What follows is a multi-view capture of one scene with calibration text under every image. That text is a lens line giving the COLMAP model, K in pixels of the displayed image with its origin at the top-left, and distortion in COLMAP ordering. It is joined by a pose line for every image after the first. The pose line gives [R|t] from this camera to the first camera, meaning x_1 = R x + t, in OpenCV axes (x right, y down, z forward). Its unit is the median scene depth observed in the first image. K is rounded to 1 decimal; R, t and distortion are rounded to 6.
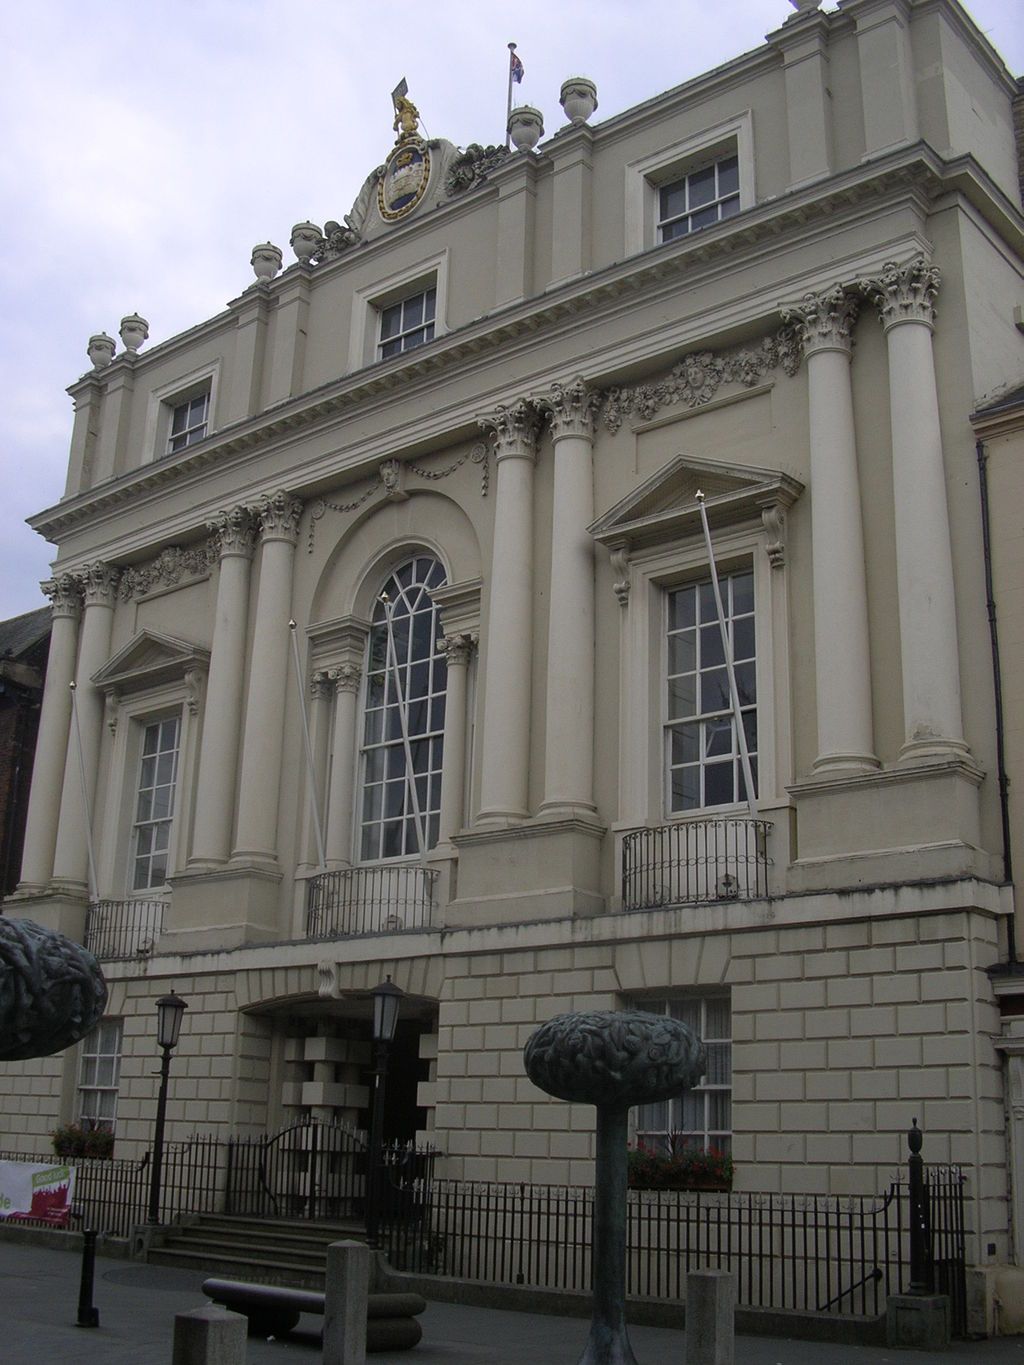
lens RADIAL K [[1522.7, 0, 512.0], [0, 1522.7, 682.5], [0, 0, 1]] dist [-0.158077, 0.024104]
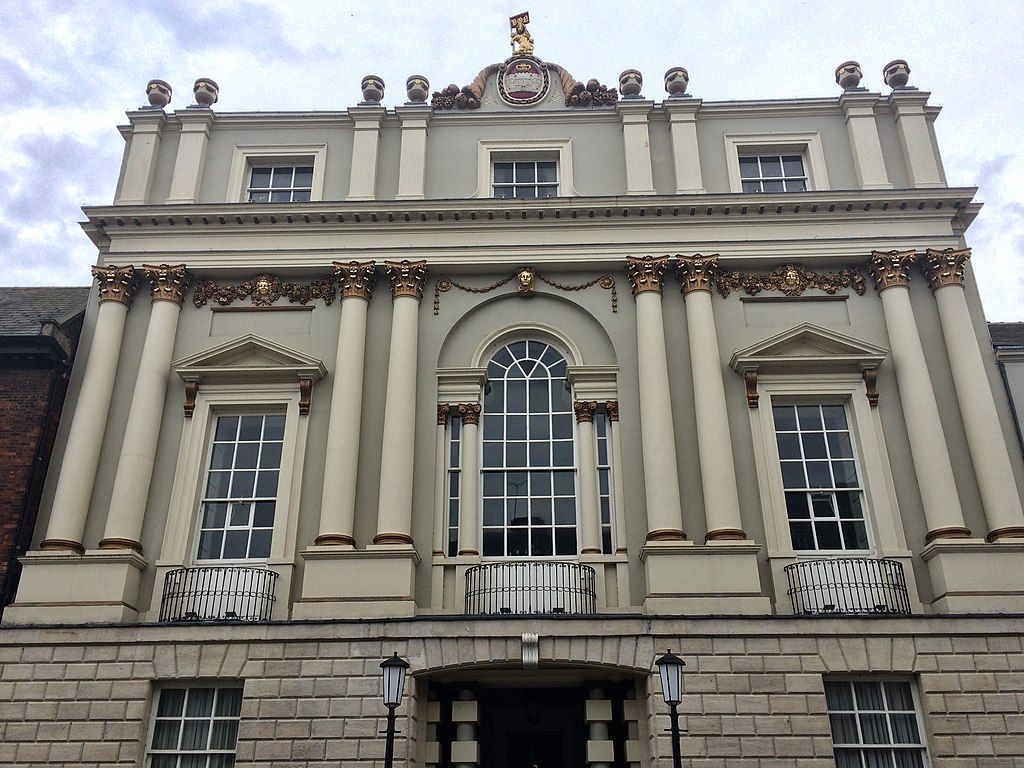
lens RADIAL K [[843.6, 0, 511.7], [0, 843.6, 413.7], [0, 0, 1]] dist [0.017349, 0.000333]
pose [[0.780862, 0.232247, 0.579927, -0.465650], [-0.162588, 0.971887, -0.170296, 0.106083], [-0.603174, 0.038688, 0.796671, 0.376354]]
